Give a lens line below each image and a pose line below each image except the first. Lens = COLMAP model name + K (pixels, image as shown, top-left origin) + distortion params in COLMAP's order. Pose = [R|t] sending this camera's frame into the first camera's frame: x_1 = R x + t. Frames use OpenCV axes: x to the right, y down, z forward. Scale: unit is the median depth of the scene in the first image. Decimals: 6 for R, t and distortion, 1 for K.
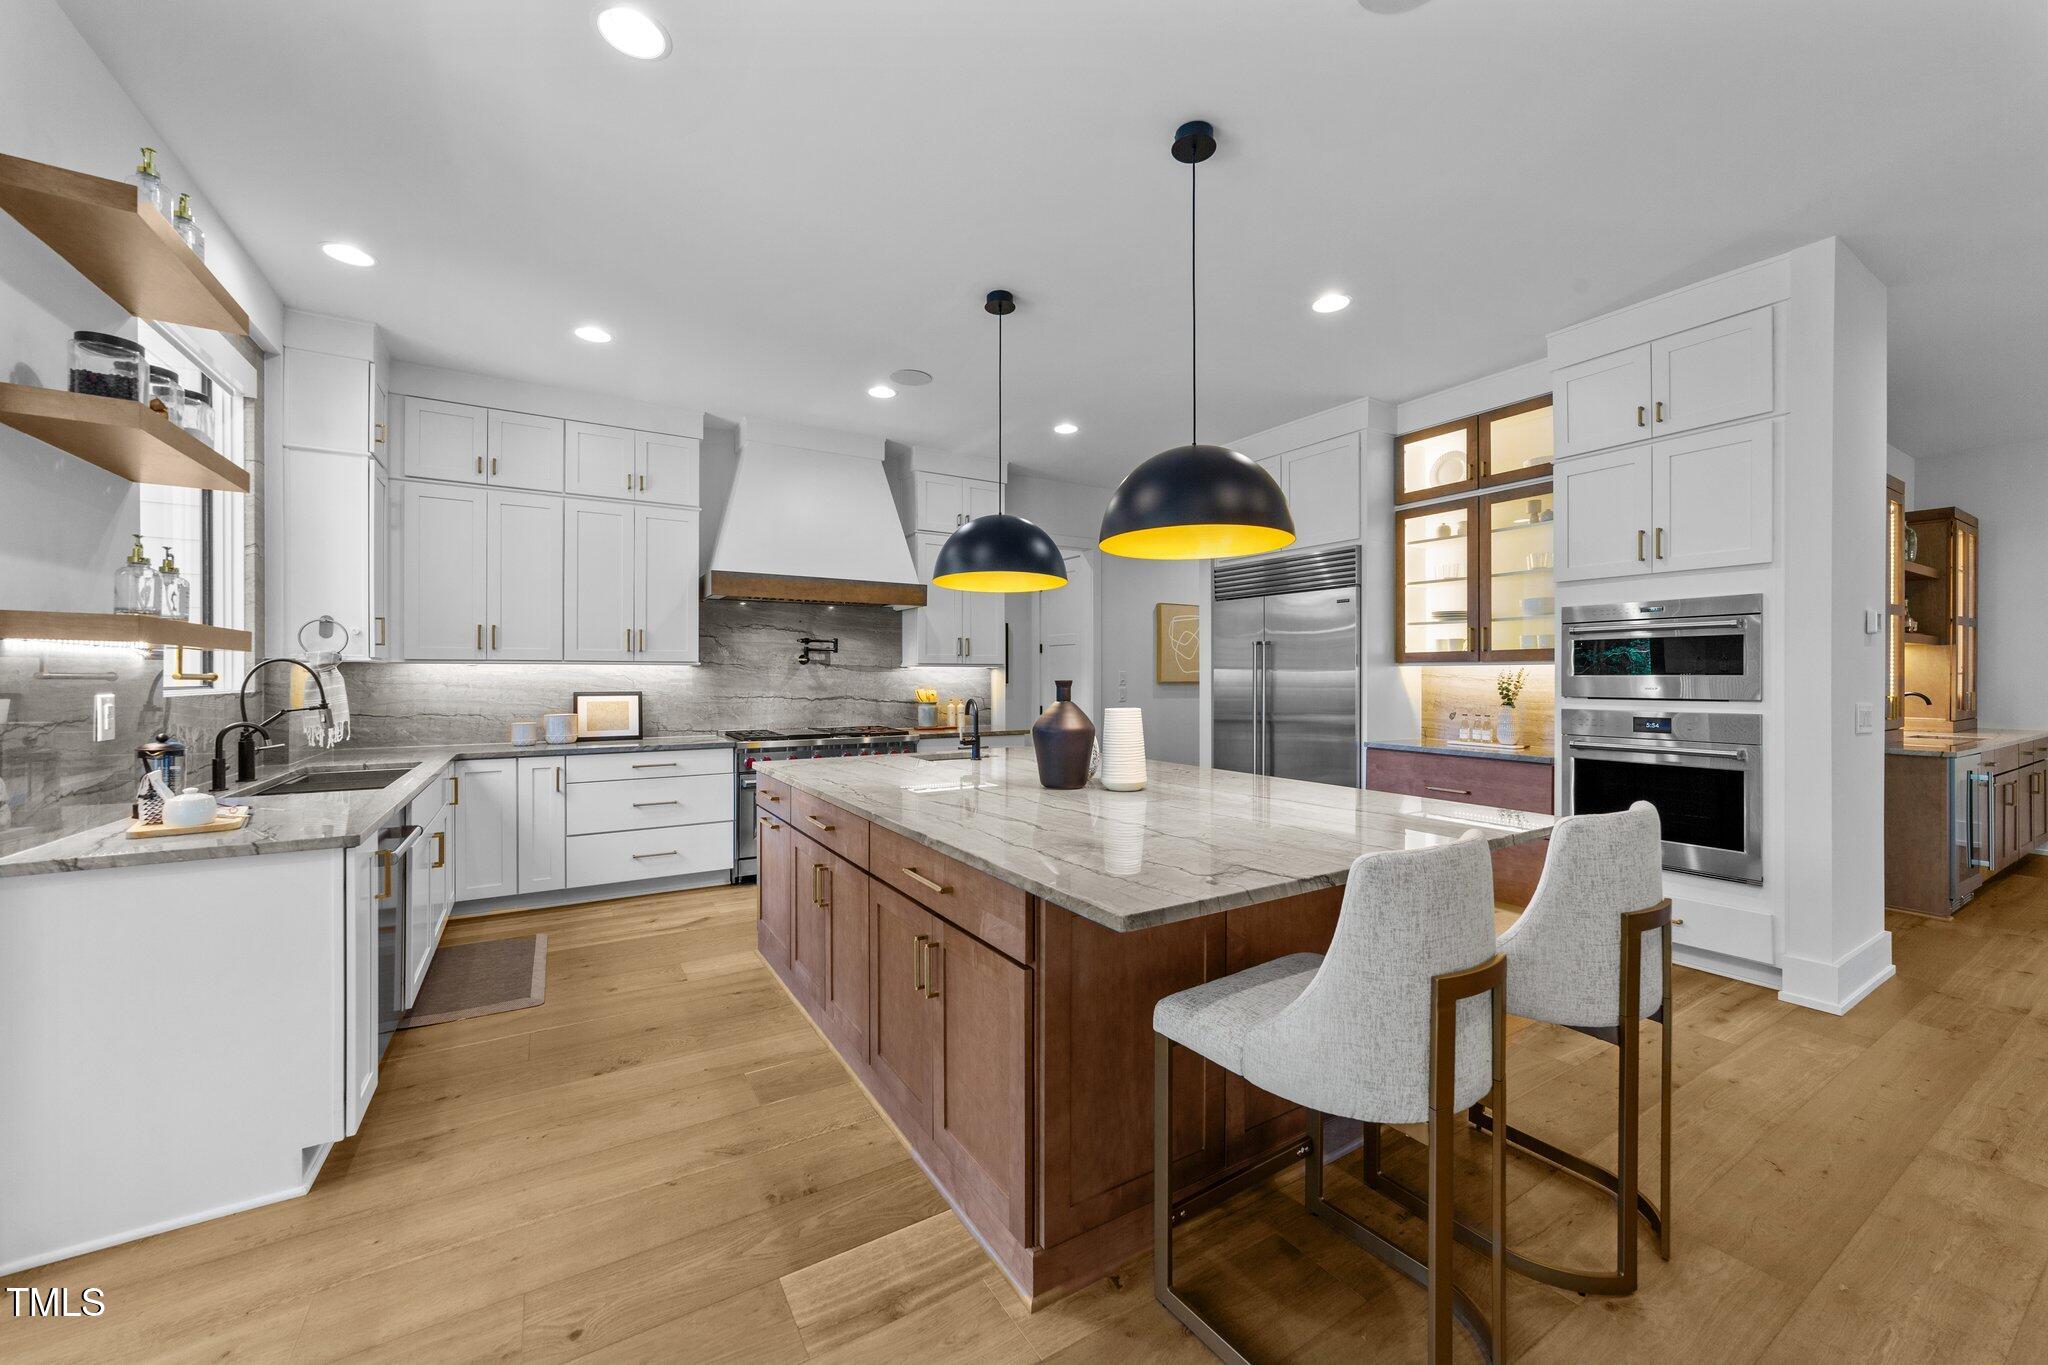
lens RADIAL K [[789.2, 0, 1034.0], [0, 789.2, 678.8], [0, 0, 1]] dist [-0.007306, 0.000308]
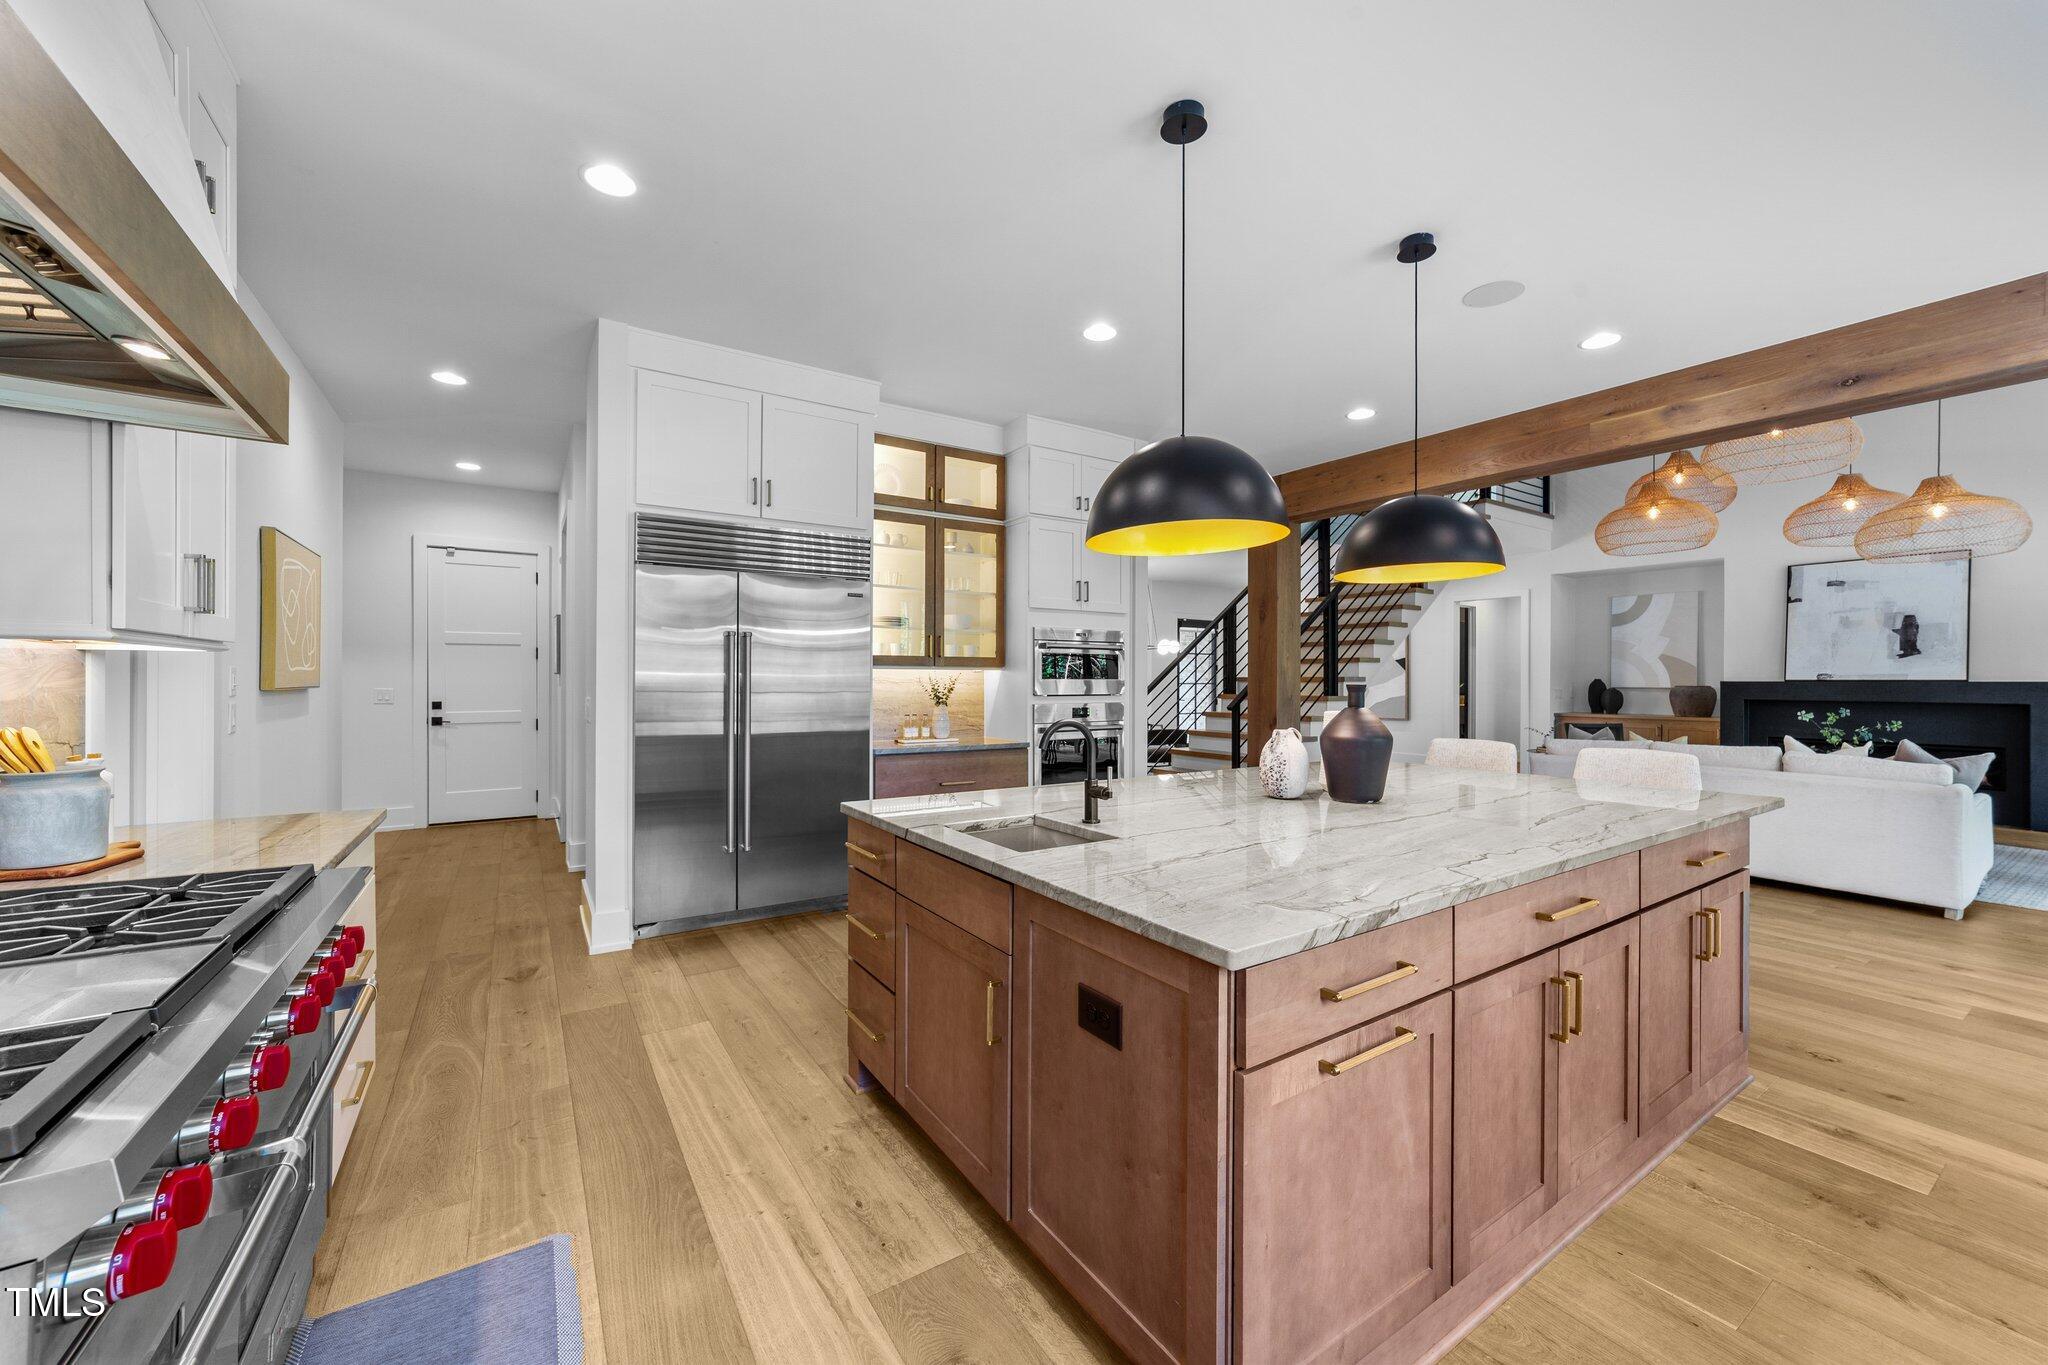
lens RADIAL K [[780.2, 0, 1024.0], [0, 780.2, 682.5], [0, 0, 1]] dist [-0.004865, 0.000231]
pose [[-0.043772, -0.006163, 0.999023, -0.533265], [0.000931, 0.999980, 0.006210, -0.005466], [-0.999041, 0.001202, -0.043766, 0.900162]]
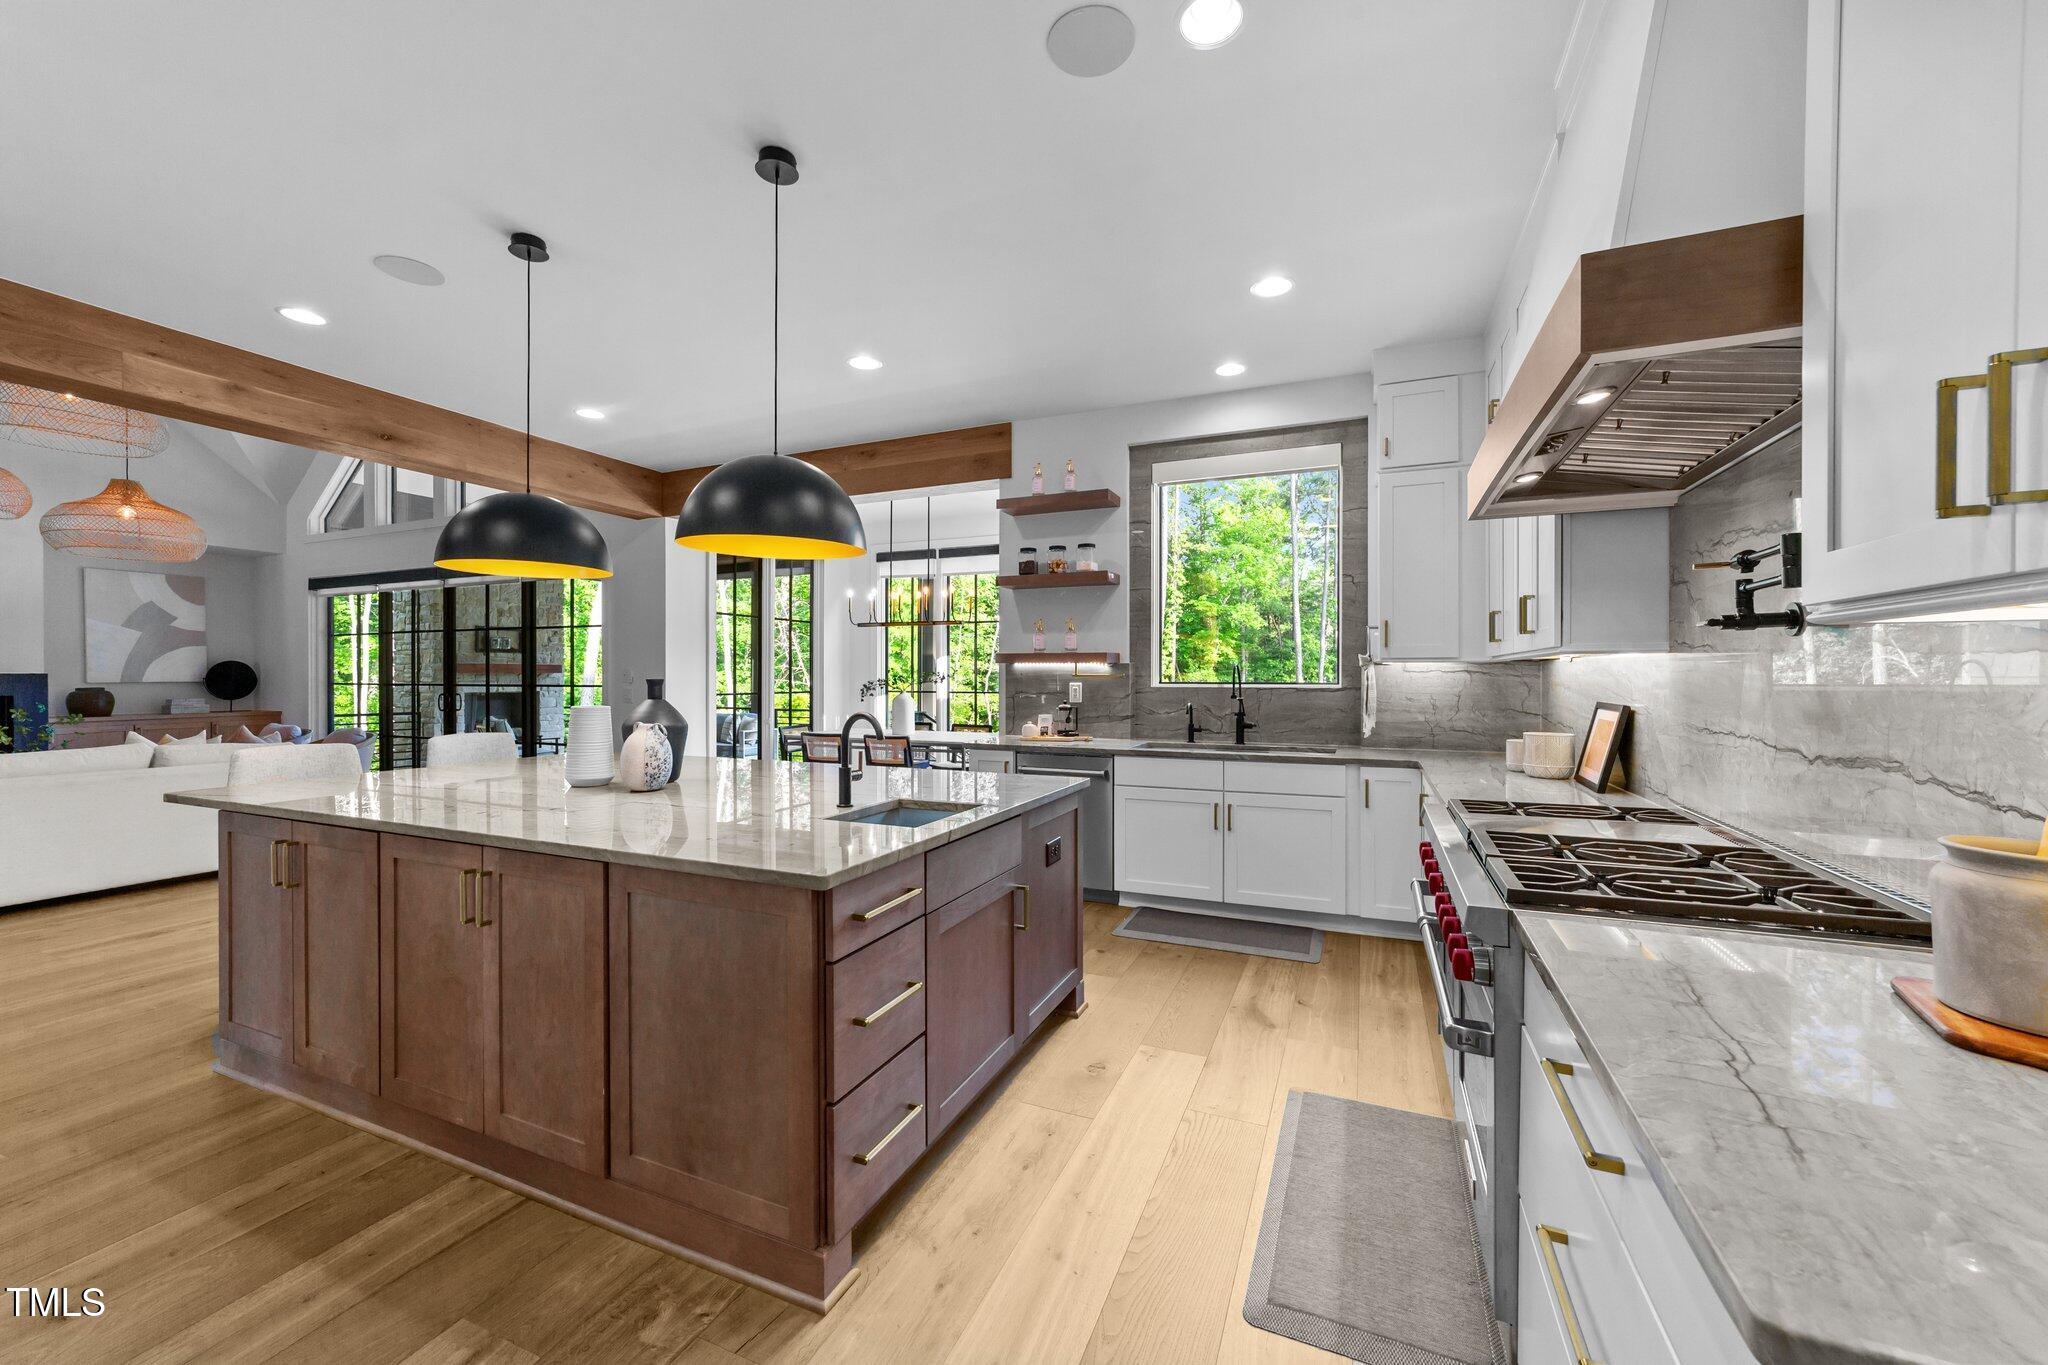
lens RADIAL K [[780.2, 0, 1024.0], [0, 780.2, 682.5], [0, 0, 1]] dist [-0.004865, 0.000231]
pose [[-0.826455, 0.002464, -0.562998, 0.134565], [-0.004350, 0.999933, 0.010760, -0.003244], [0.562986, 0.011342, -0.826389, 1.332285]]
